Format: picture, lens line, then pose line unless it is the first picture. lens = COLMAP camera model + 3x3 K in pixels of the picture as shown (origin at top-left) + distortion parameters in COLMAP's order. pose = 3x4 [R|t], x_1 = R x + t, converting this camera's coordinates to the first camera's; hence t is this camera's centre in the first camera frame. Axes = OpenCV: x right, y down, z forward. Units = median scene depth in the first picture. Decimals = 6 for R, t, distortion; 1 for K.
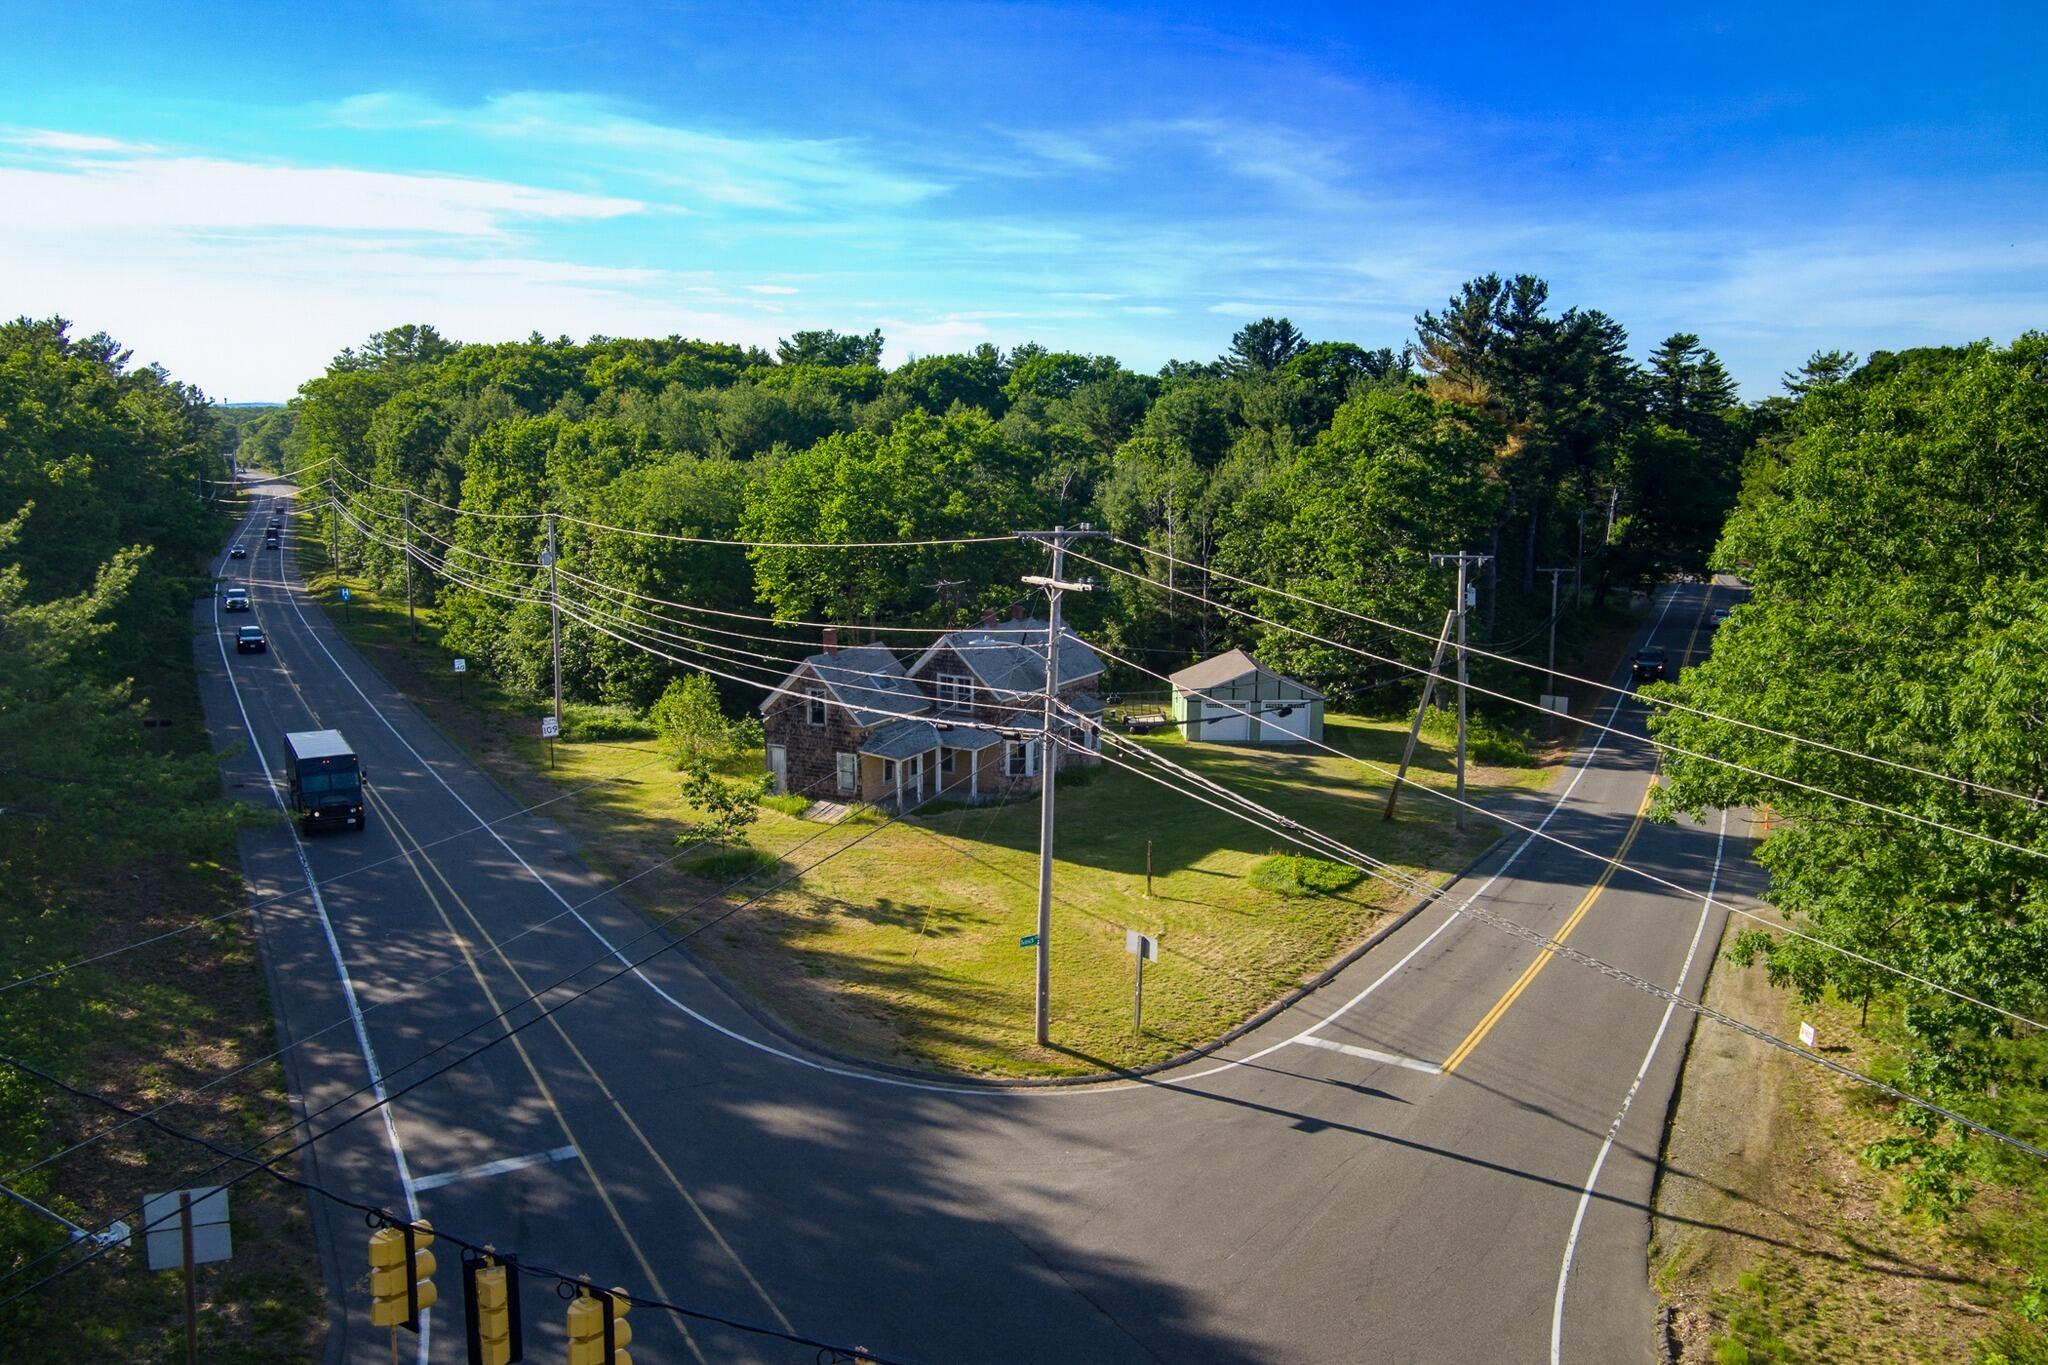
lens RADIAL K [[1605.9, 0, 1004.9], [0, 1605.9, 633.4], [0, 0, 1]] dist [-0.075282, 0.036730]
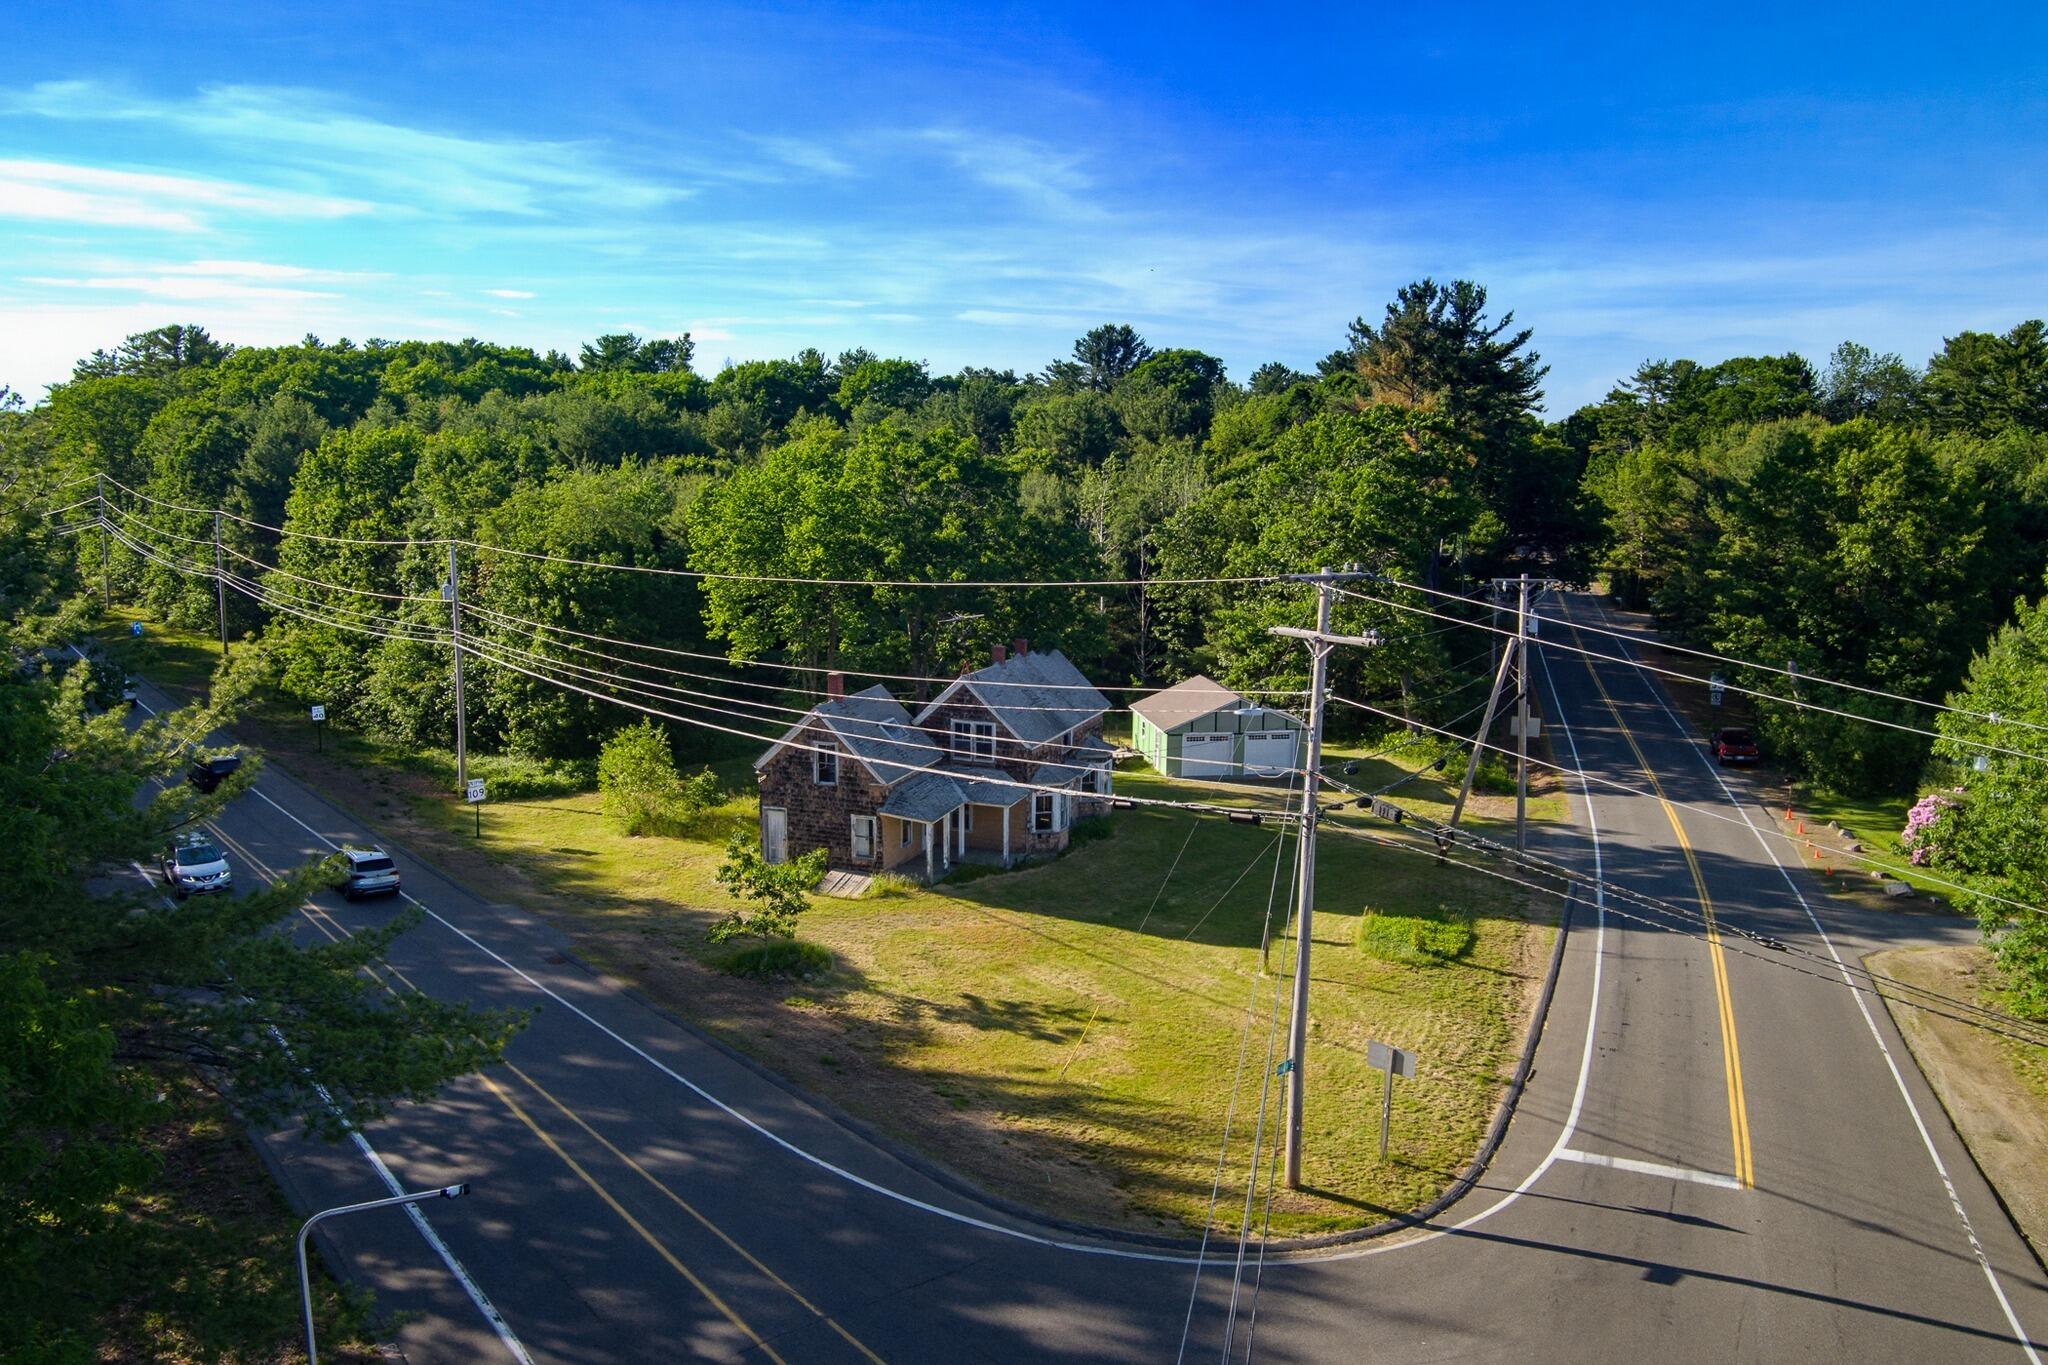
lens RADIAL K [[1605.9, 0, 995.4], [0, 1605.9, 623.9], [0, 0, 1]] dist [-0.075282, 0.036730]
pose [[0.988566, -0.018638, 0.149632, -0.121687], [0.020164, 0.999759, -0.008688, -0.016008], [-0.149434, 0.011606, 0.988704, 0.098402]]
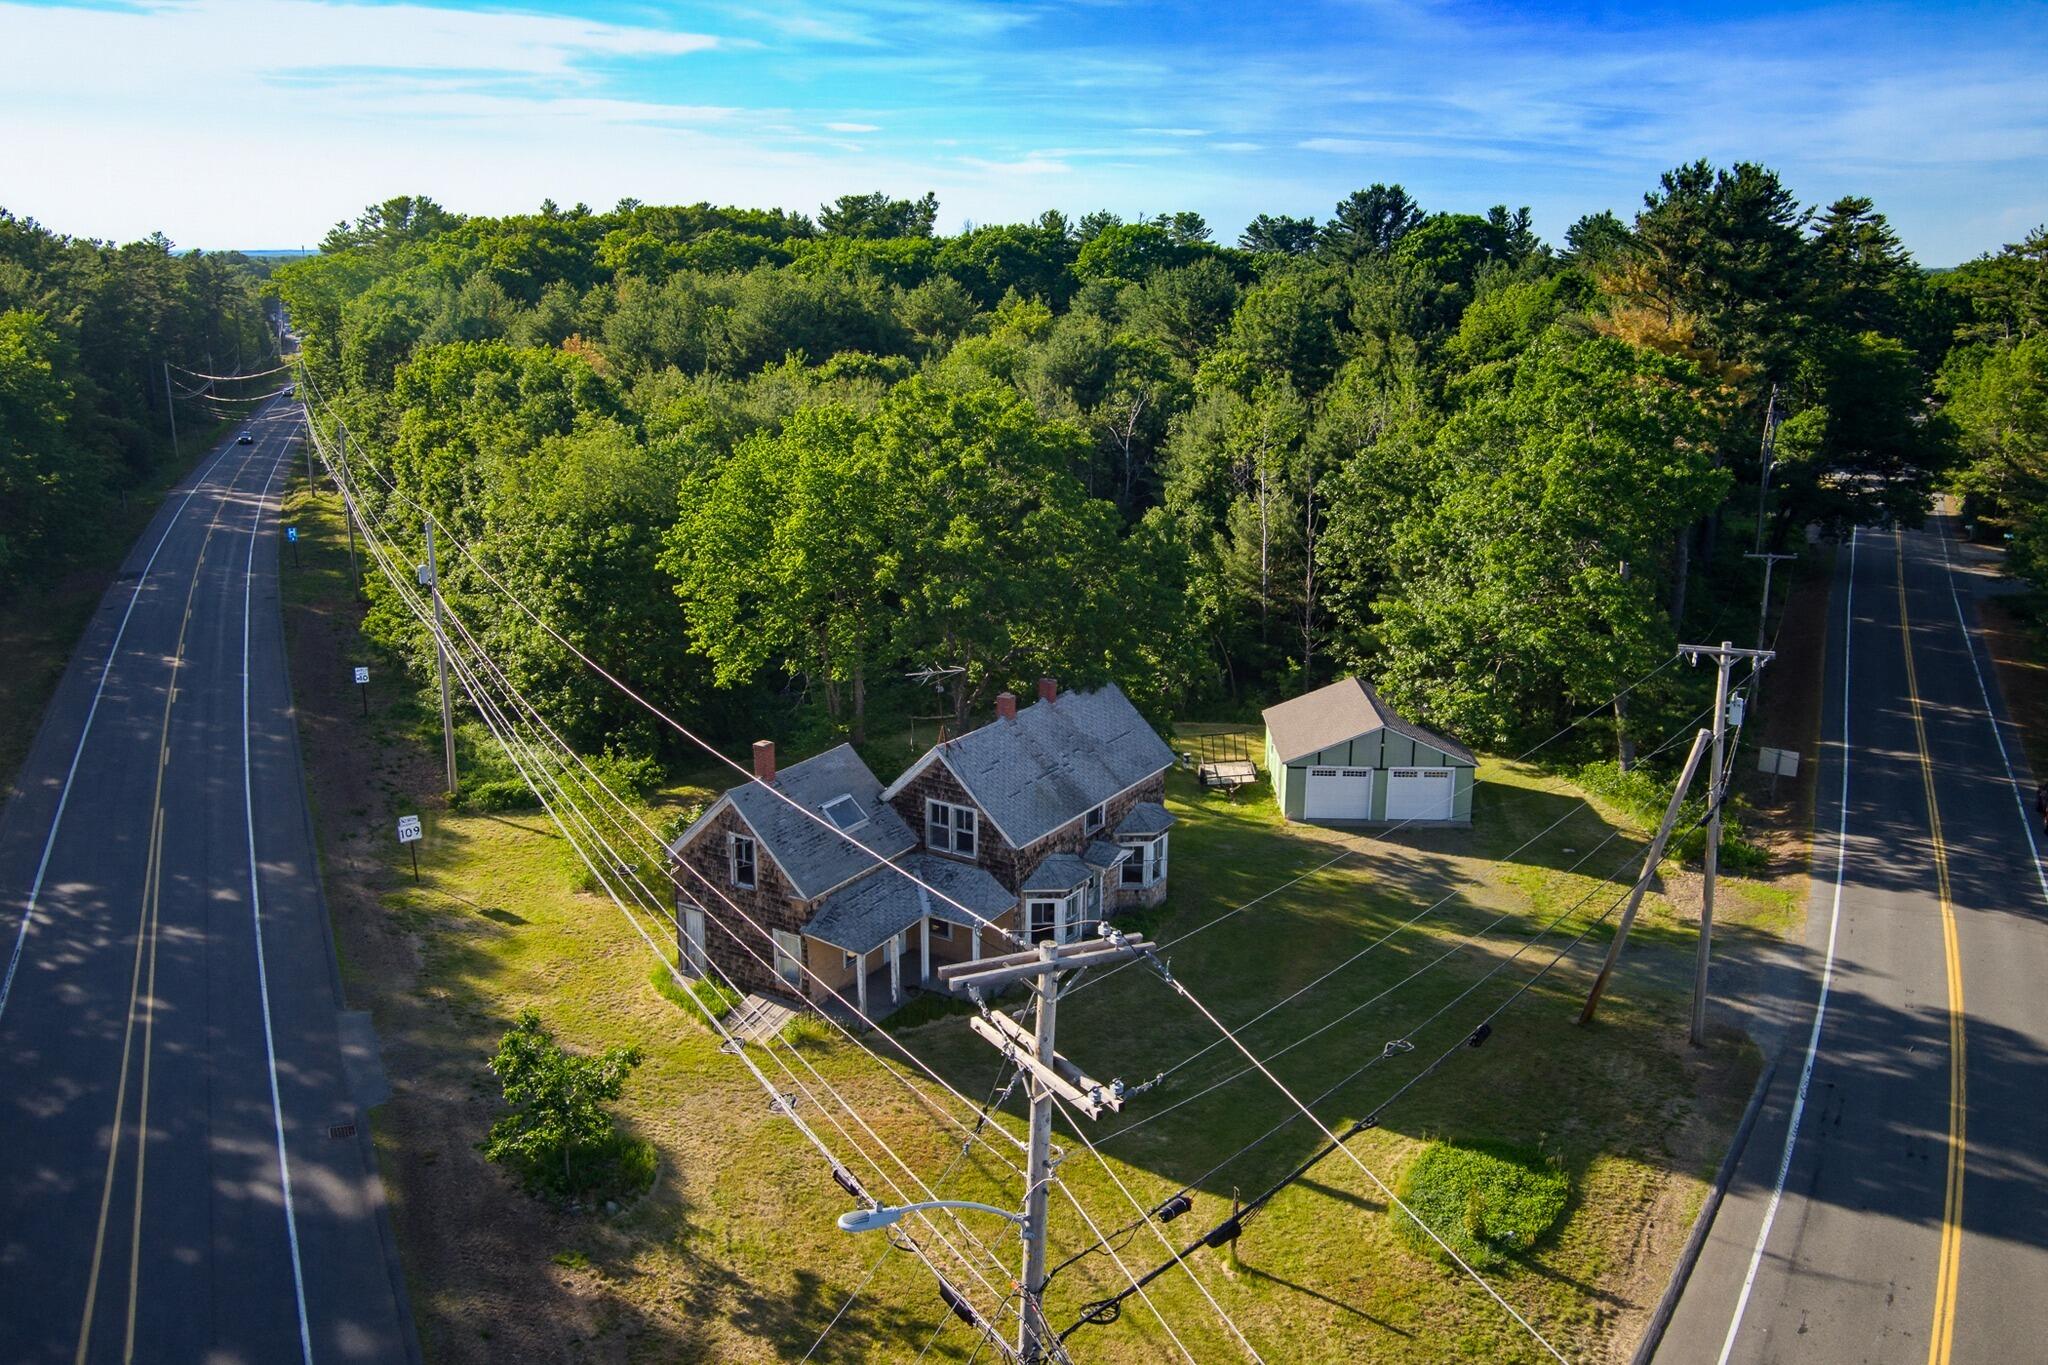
lens RADIAL K [[1605.9, 0, 1016.5], [0, 1605.9, 626.0], [0, 0, 1]] dist [-0.075282, 0.036730]
pose [[0.999037, 0.004410, -0.043661, 0.021118], [-0.000327, 0.995658, 0.093085, -0.091225], [0.043882, -0.092981, 0.994700, 0.268377]]
